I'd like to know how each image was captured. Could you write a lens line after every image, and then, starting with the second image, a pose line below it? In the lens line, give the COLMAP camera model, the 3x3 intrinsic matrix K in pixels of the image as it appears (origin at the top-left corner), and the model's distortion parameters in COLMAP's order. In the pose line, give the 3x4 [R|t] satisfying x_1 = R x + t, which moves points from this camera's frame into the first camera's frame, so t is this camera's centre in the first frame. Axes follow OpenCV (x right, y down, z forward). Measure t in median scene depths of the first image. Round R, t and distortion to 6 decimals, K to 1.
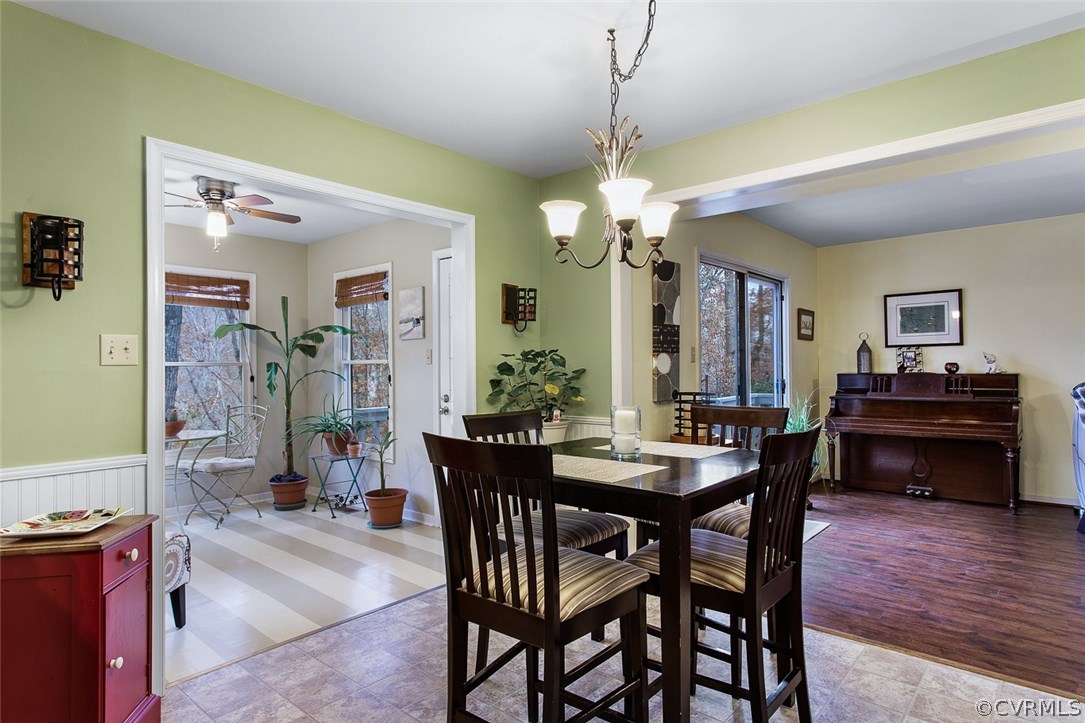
lens RADIAL K [[602.9, 0, 542.5], [0, 602.9, 361.5], [0, 0, 1]] dist [0.000494, 0.000098]
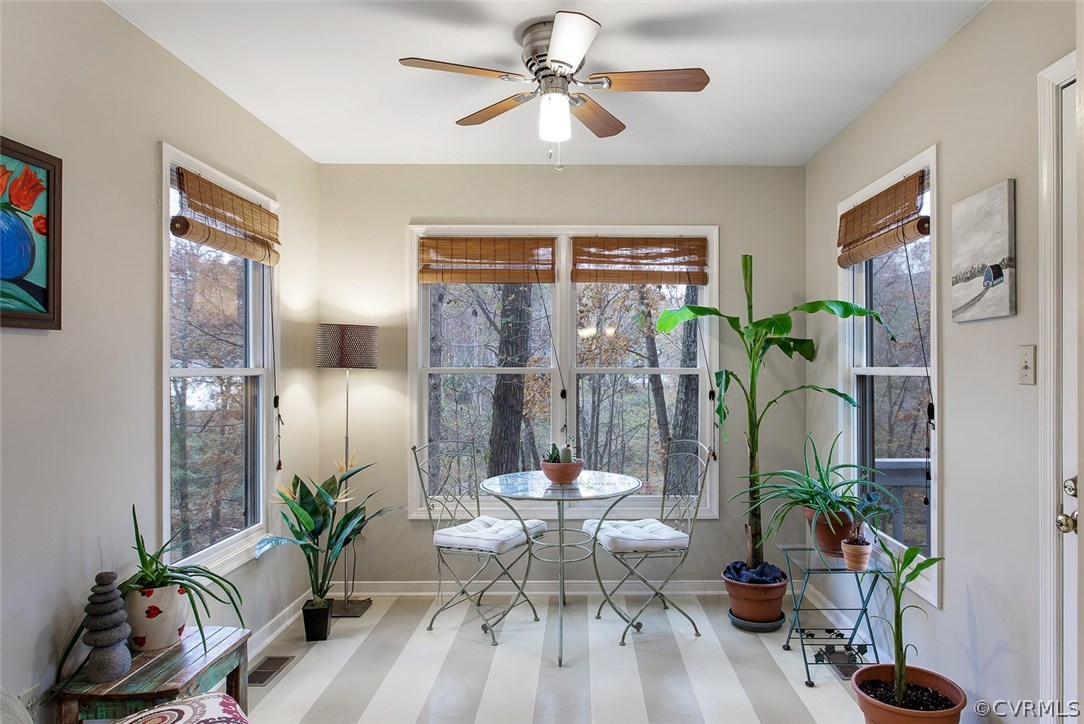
lens RADIAL K [[727.9, 0, 542.0], [0, 727.9, 362.0], [0, 0, 1]] dist [-0.008617, -0.000146]
pose [[0.677359, 0.003406, -0.735645, -0.053721], [-0.000038, 0.999989, 0.004595, -0.009747], [0.735653, -0.003084, 0.677352, 0.409510]]
